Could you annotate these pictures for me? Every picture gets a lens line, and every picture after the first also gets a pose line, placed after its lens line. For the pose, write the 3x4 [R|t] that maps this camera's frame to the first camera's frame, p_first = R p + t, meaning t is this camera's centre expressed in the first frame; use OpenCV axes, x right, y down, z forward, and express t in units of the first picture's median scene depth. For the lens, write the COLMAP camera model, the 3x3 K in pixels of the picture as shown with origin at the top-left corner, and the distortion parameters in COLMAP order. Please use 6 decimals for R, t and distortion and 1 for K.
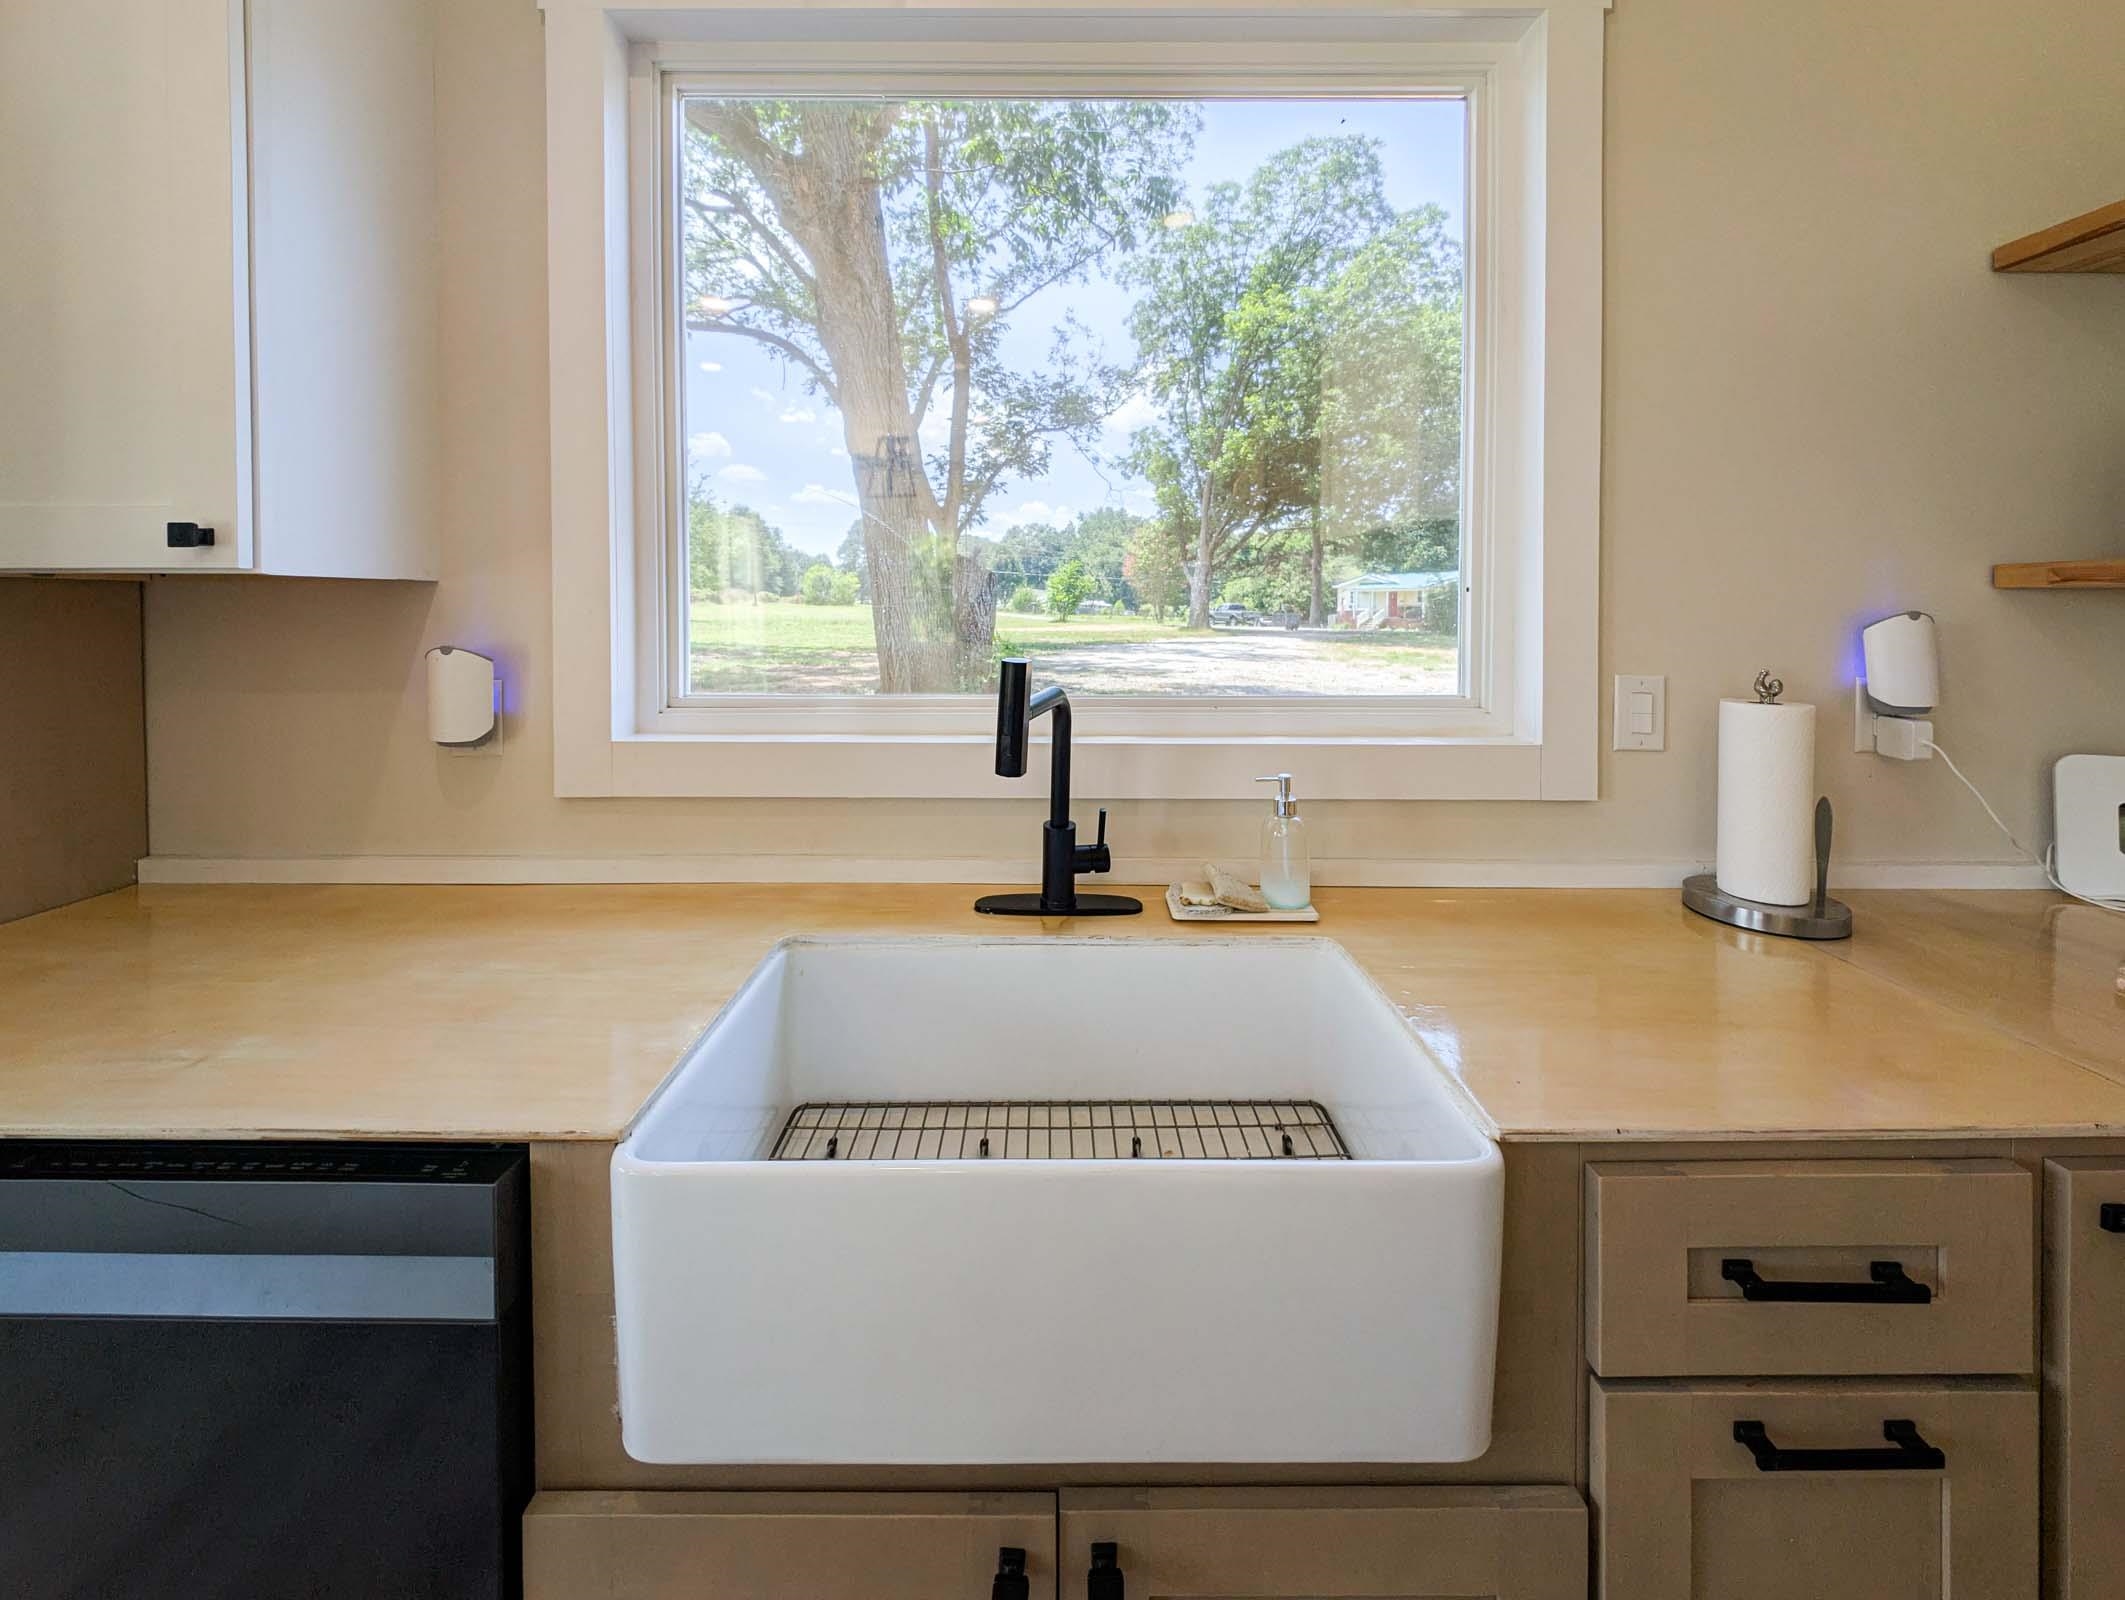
lens RADIAL K [[811.2, 0, 1031.3], [0, 811.2, 612.8], [0, 0, 1]] dist [0.007450, -0.002963]
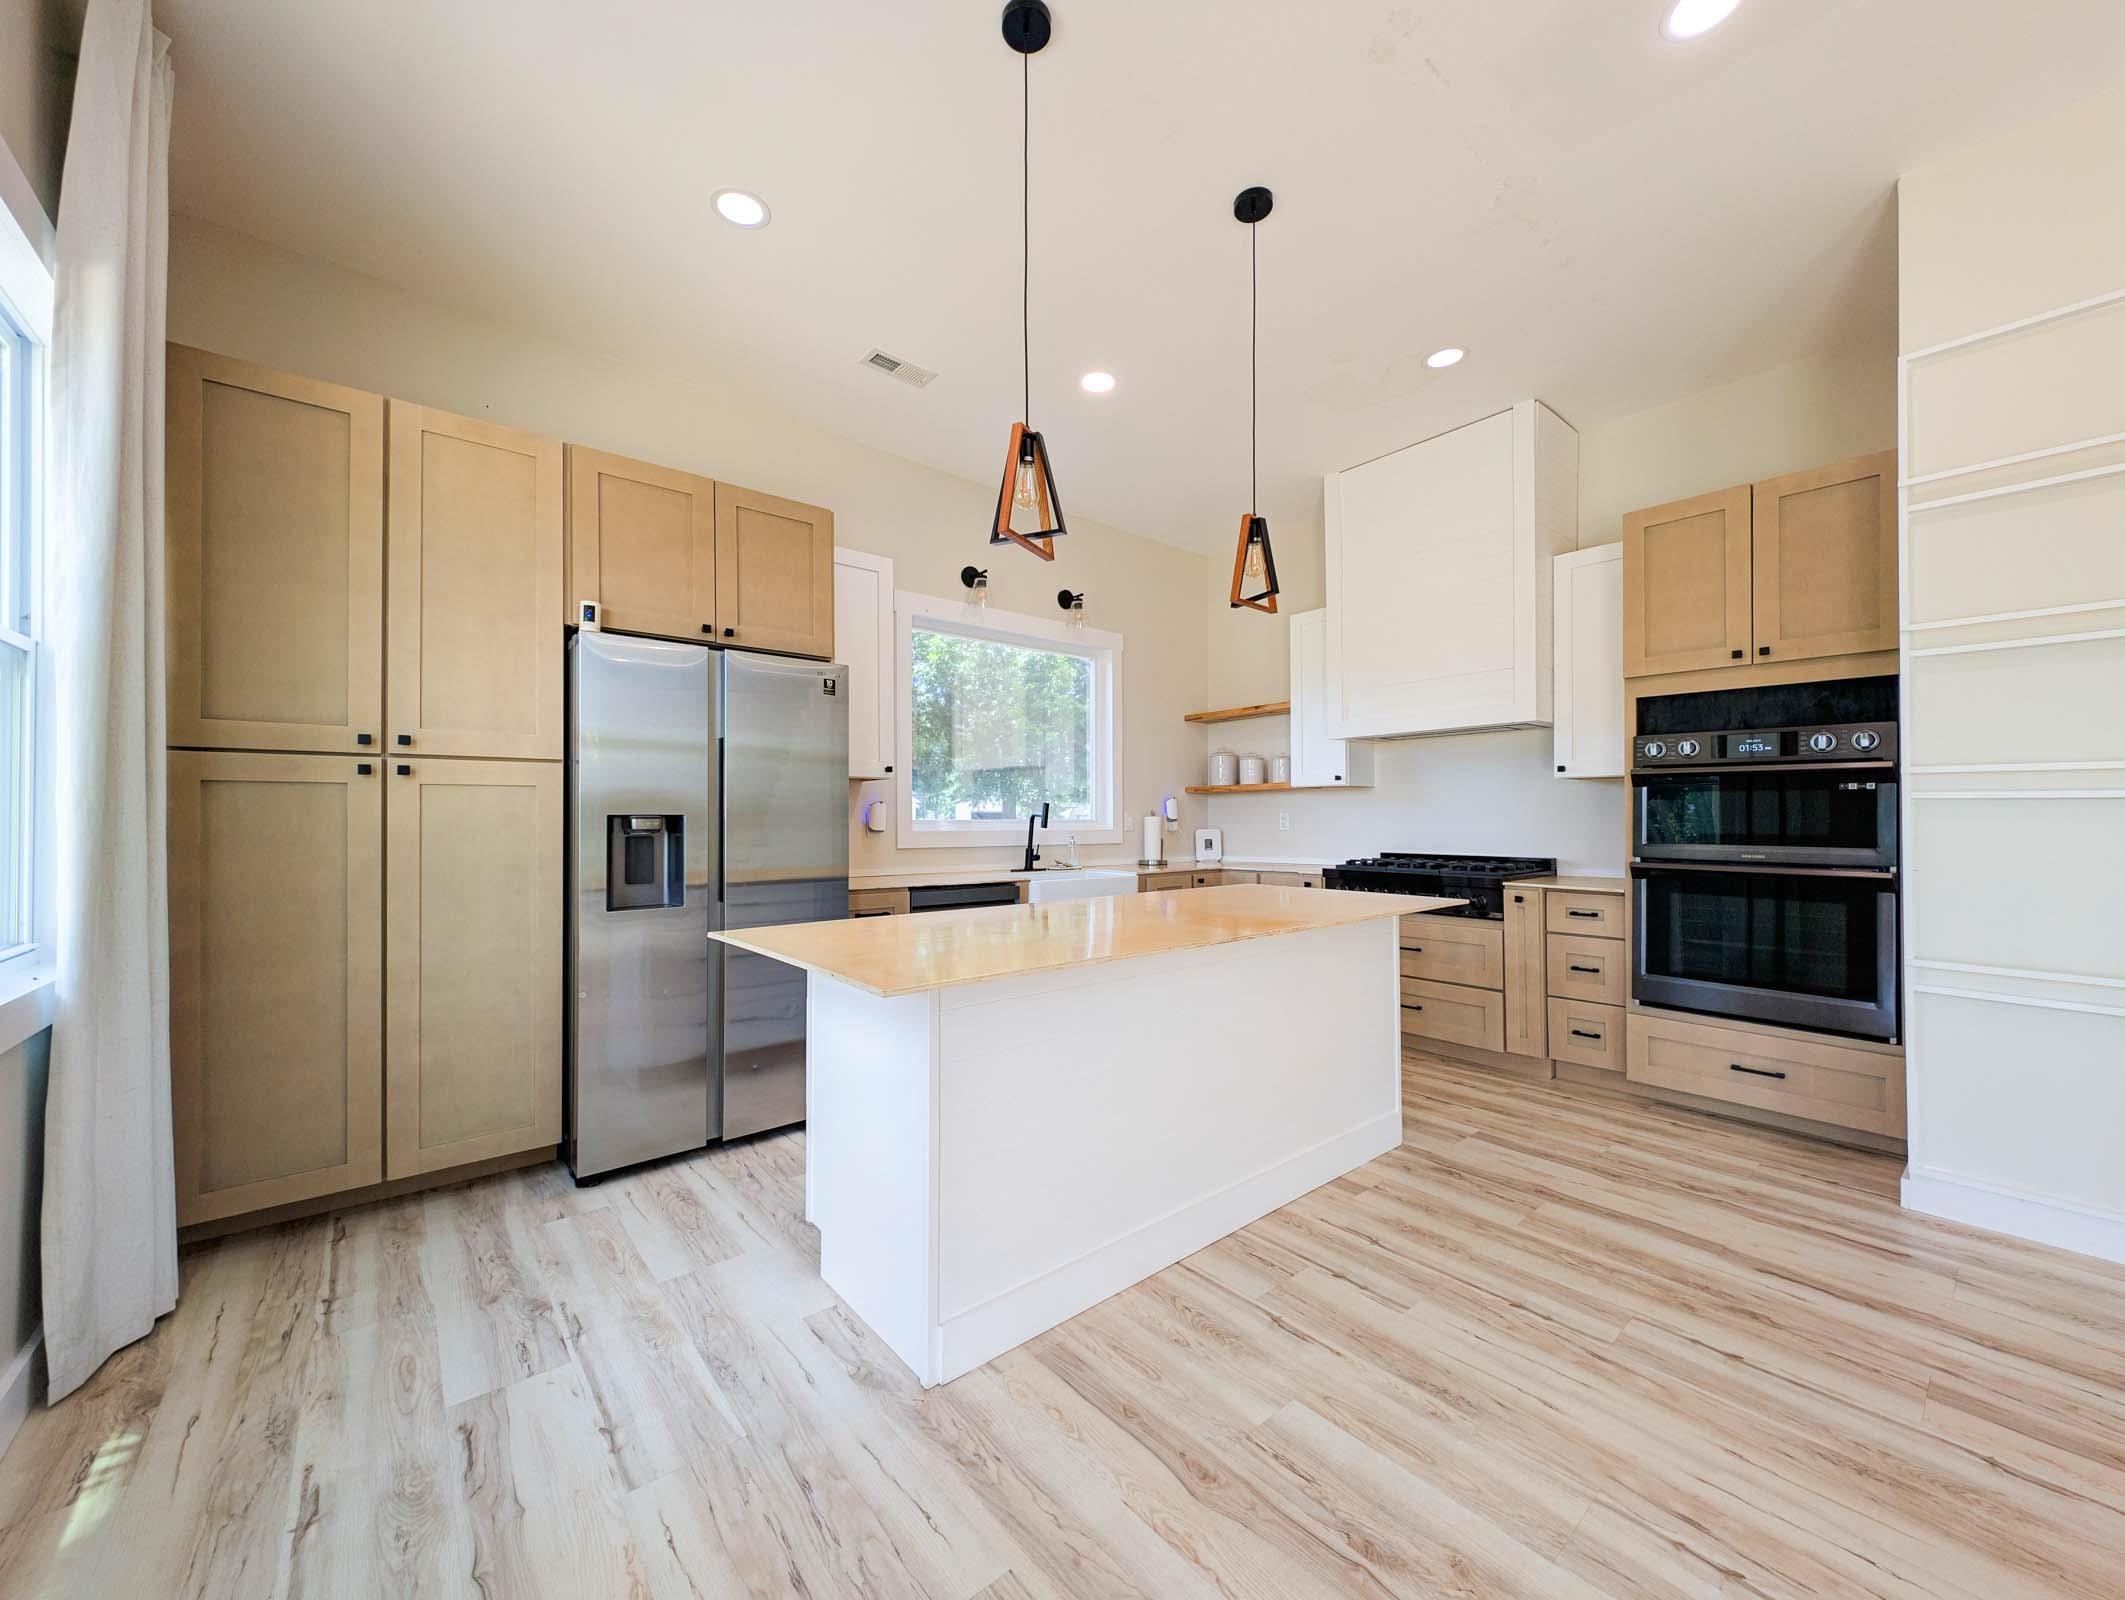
lens RADIAL K [[811.2, 0, 1077.6], [0, 811.2, 809.6], [0, 0, 1]] dist [0.007450, -0.002963]
pose [[0.738957, 0.005691, 0.673729, -2.435167], [0.009607, 0.999774, -0.018982, 0.154787], [-0.673684, 0.020499, 0.738735, -2.036505]]
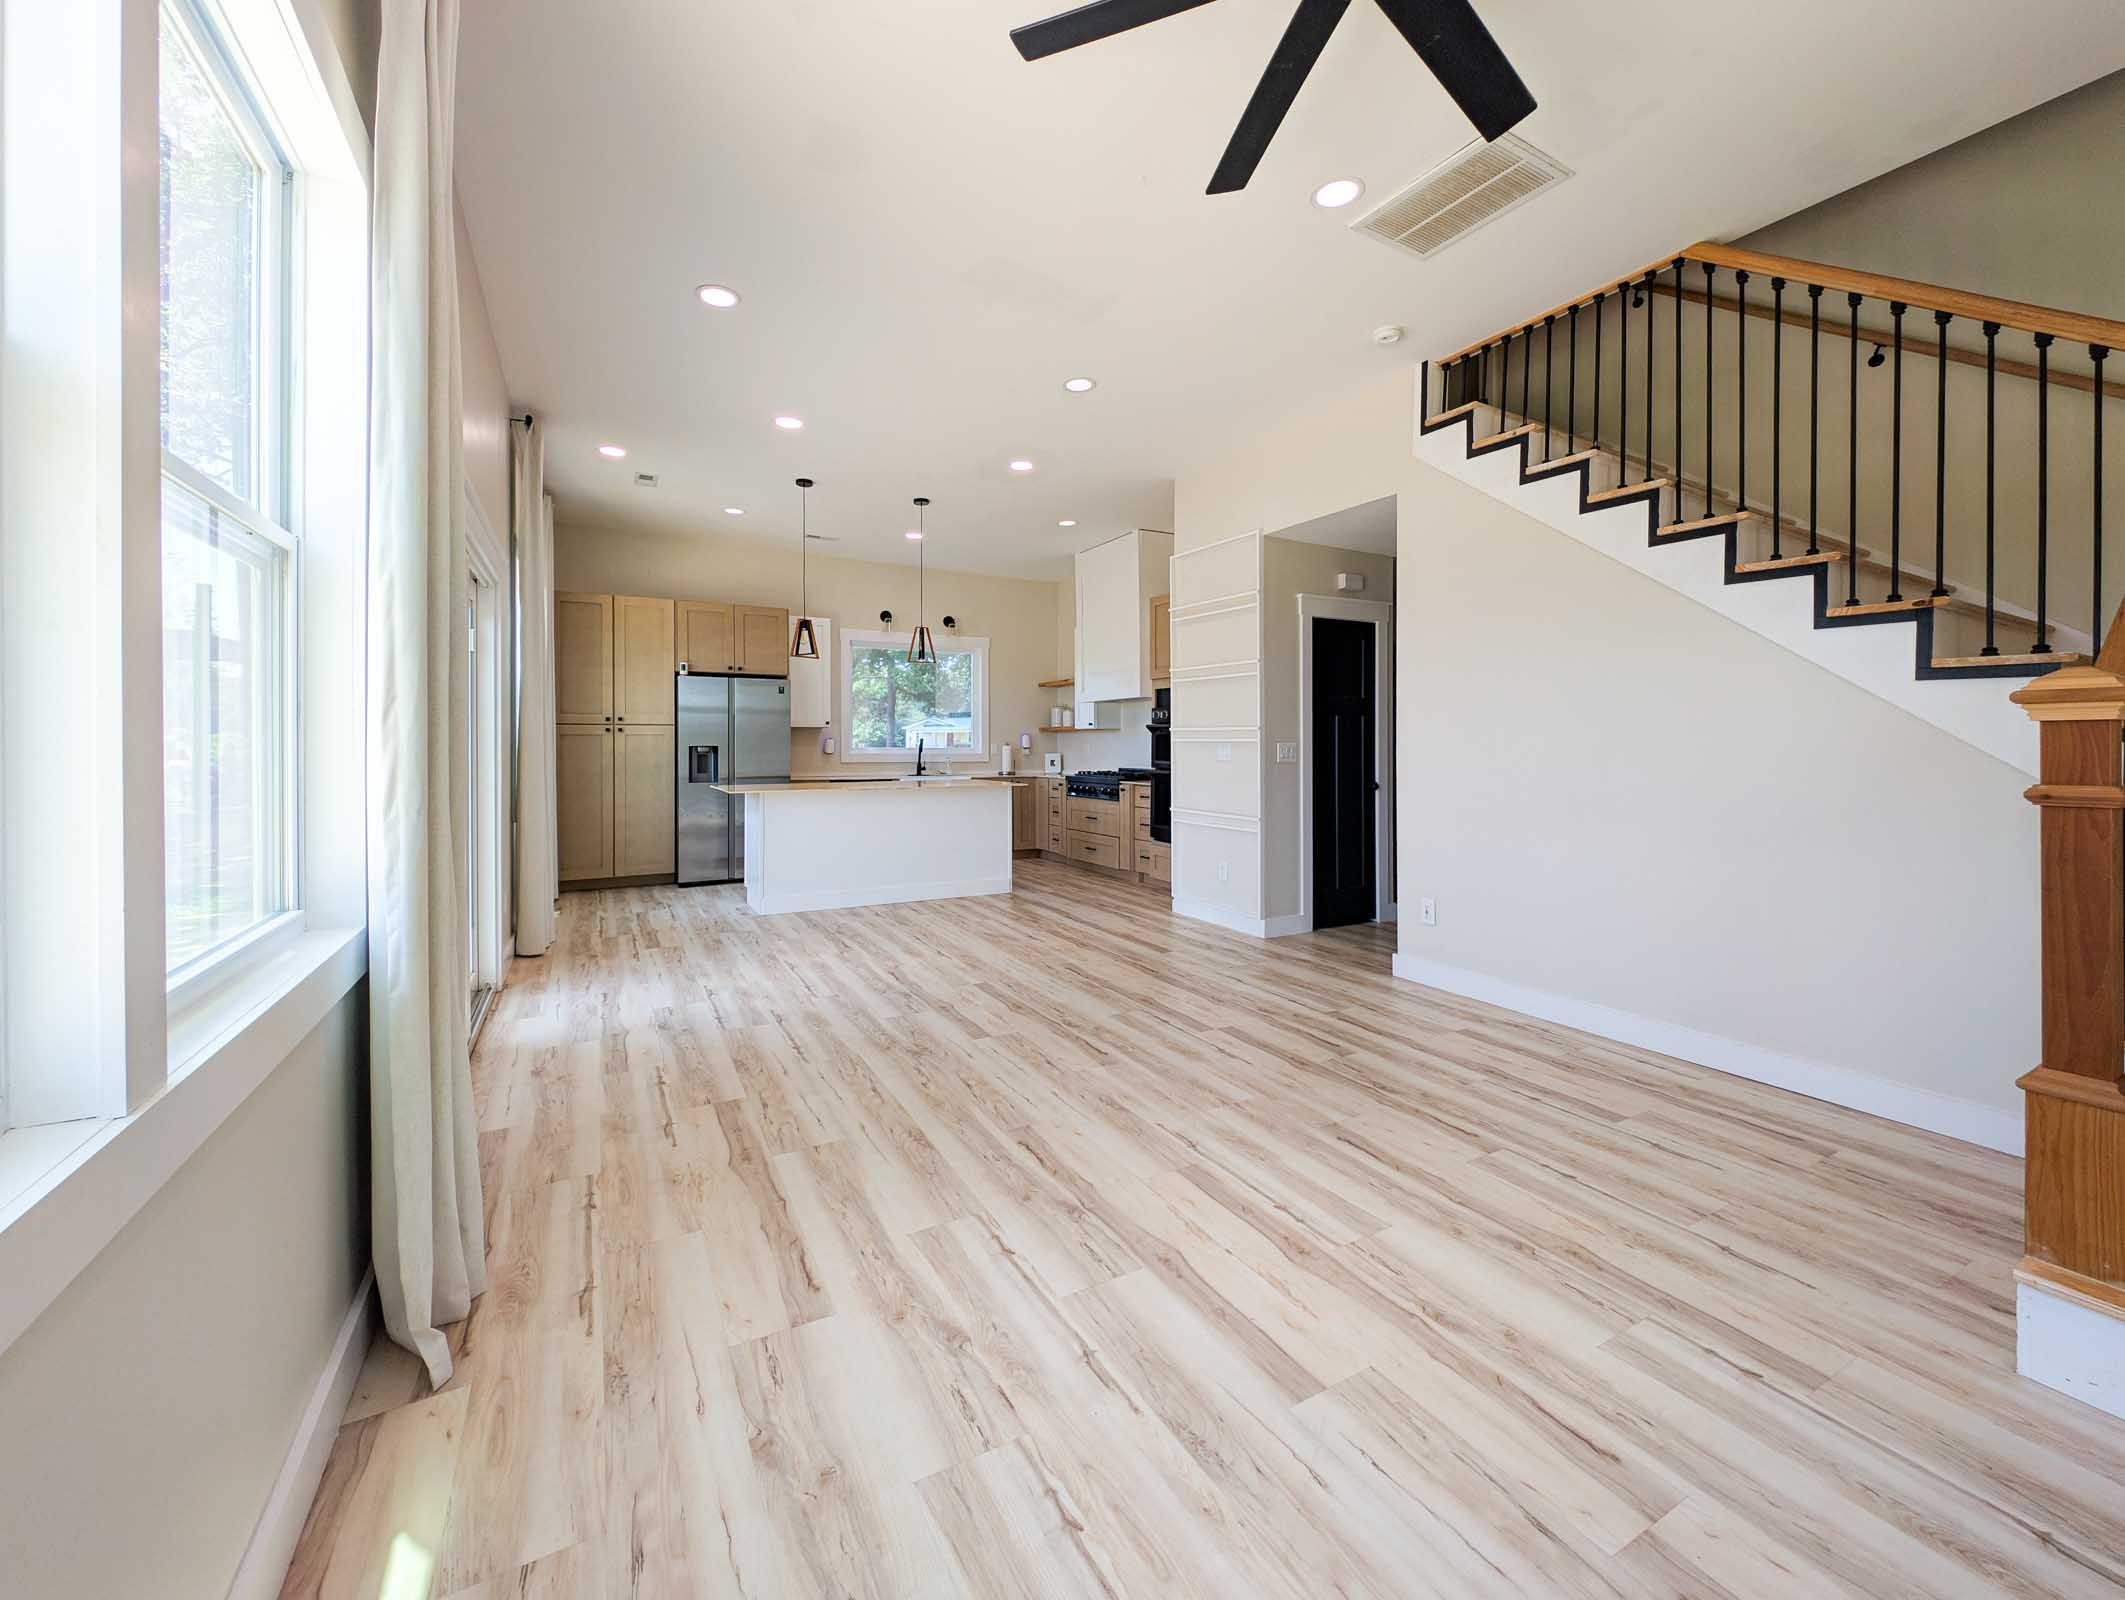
lens RADIAL K [[811.2, 0, 1058.9], [0, 811.2, 751.5], [0, 0, 1]] dist [0.007450, -0.002963]
pose [[0.850517, -0.002325, 0.525943, -2.683889], [0.002924, 0.999996, -0.000309, 0.167554], [-0.525940, 0.001800, 0.850520, -5.754735]]
